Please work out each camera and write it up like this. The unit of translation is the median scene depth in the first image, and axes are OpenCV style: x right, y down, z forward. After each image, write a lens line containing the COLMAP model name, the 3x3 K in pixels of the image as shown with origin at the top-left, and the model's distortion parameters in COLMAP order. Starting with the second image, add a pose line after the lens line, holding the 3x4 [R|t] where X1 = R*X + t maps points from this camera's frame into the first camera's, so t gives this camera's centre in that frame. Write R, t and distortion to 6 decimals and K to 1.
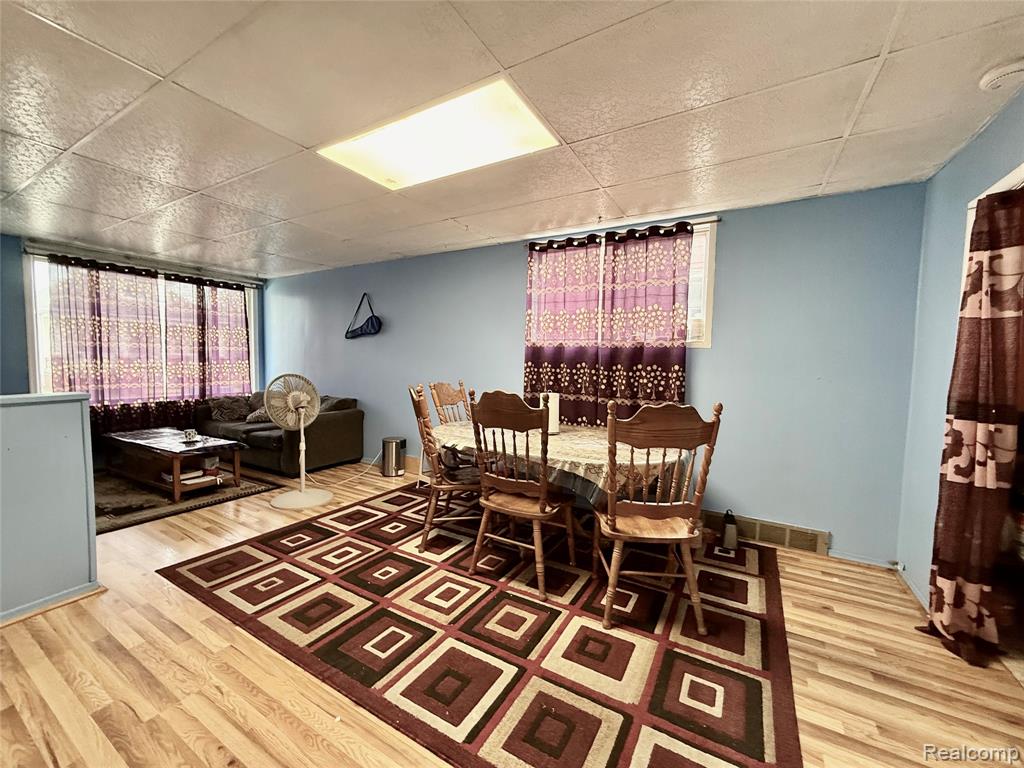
lens RADIAL K [[411.2, 0, 509.7], [0, 411.2, 386.3], [0, 0, 1]] dist [0.001298, 0.000199]
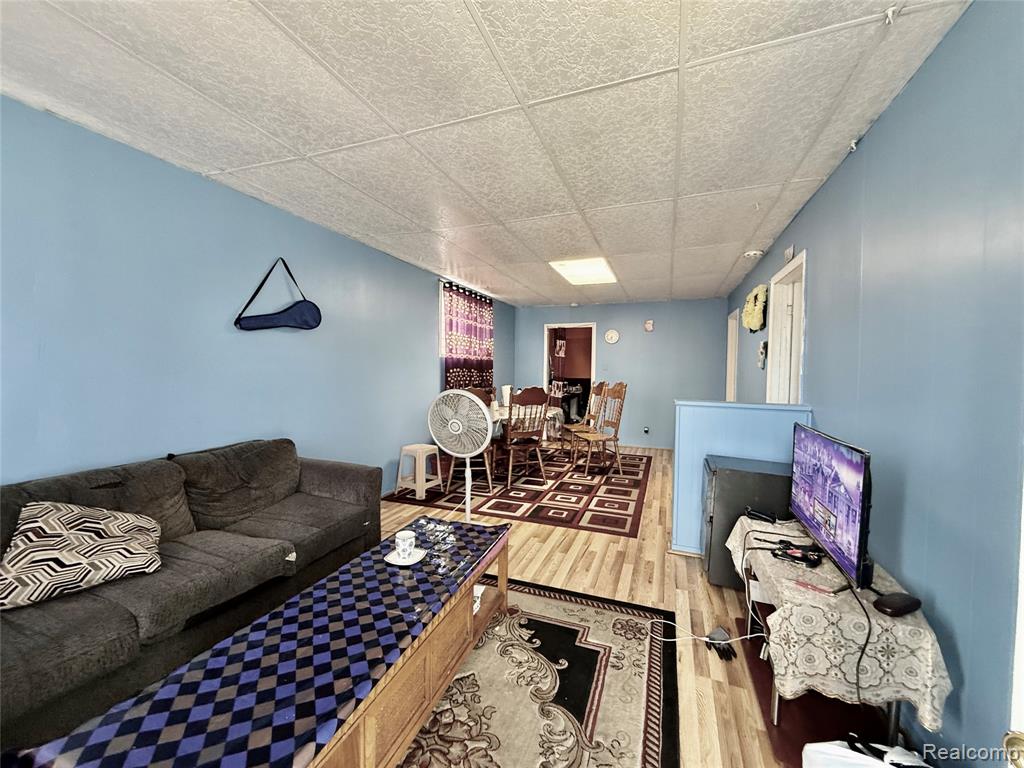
lens RADIAL K [[411.2, 0, 510.4], [0, 411.2, 385.5], [0, 0, 1]] dist [0.001298, 0.000199]
pose [[-0.169467, -0.055750, 0.983958, -1.783279], [0.049306, 0.996669, 0.064962, -0.109991], [-0.984302, 0.059524, -0.166153, 1.384484]]
